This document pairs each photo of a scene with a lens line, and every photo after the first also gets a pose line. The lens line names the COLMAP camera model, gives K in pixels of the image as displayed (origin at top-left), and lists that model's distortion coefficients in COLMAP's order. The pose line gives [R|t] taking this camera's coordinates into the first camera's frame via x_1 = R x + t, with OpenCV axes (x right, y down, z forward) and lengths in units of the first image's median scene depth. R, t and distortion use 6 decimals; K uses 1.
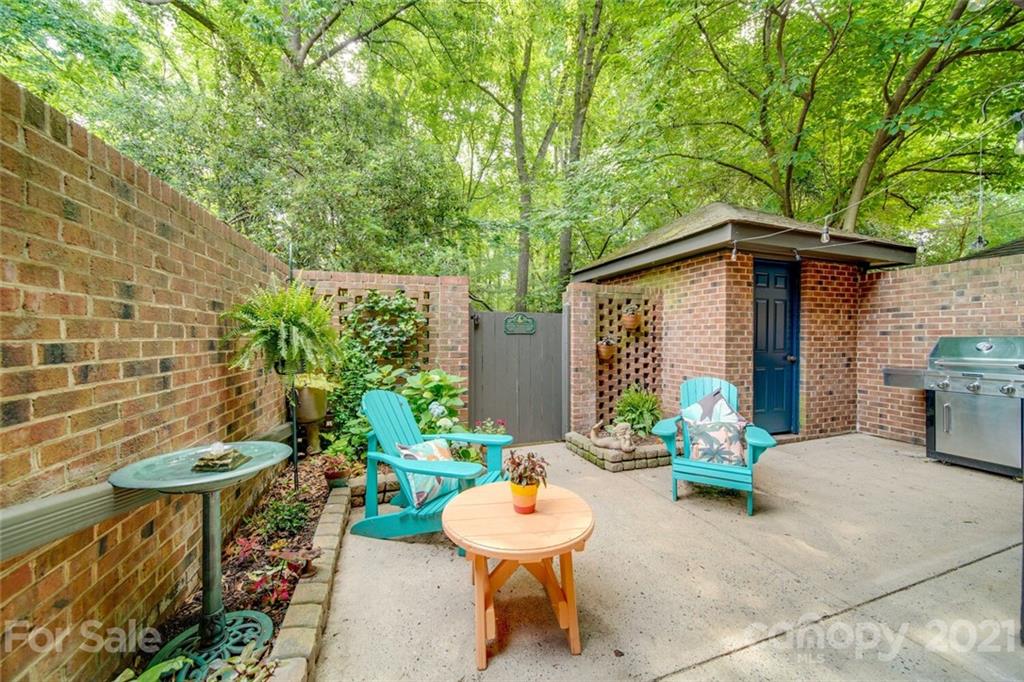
lens RADIAL K [[361.0, 0, 510.0], [0, 361.0, 341.1], [0, 0, 1]] dist [0.000027, -0.000431]
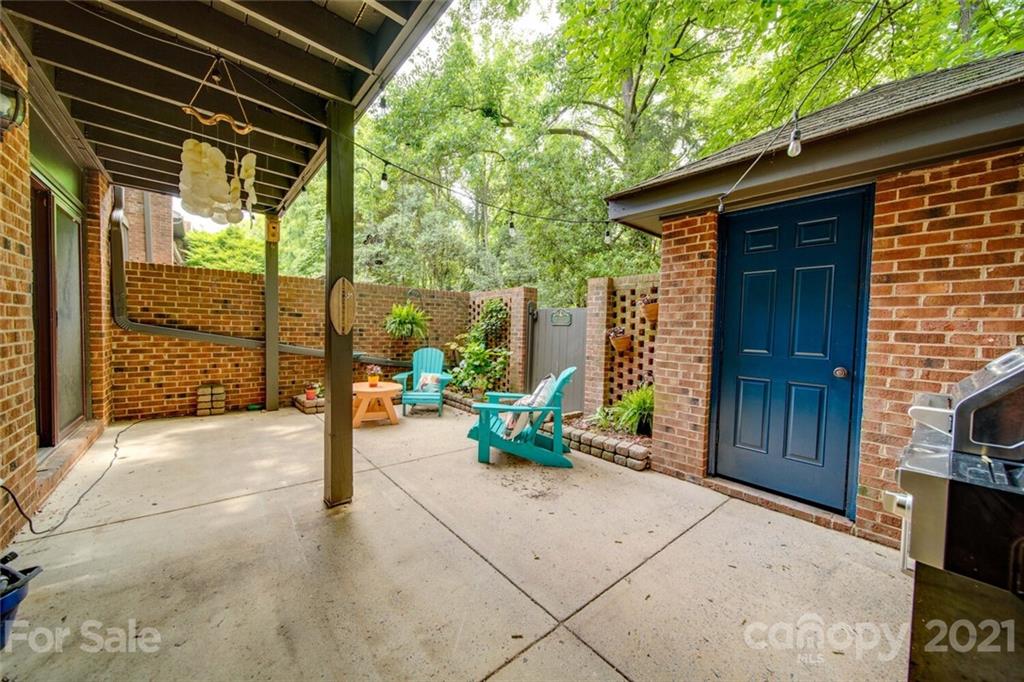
lens RADIAL K [[361.0, 0, 510.0], [0, 361.0, 341.1], [0, 0, 1]] dist [0.000027, -0.000431]
pose [[0.370412, 0.041145, -0.927956, 1.095783], [-0.040452, 0.998785, 0.028138, 0.006208], [0.927986, 0.027115, 0.371627, 0.352845]]
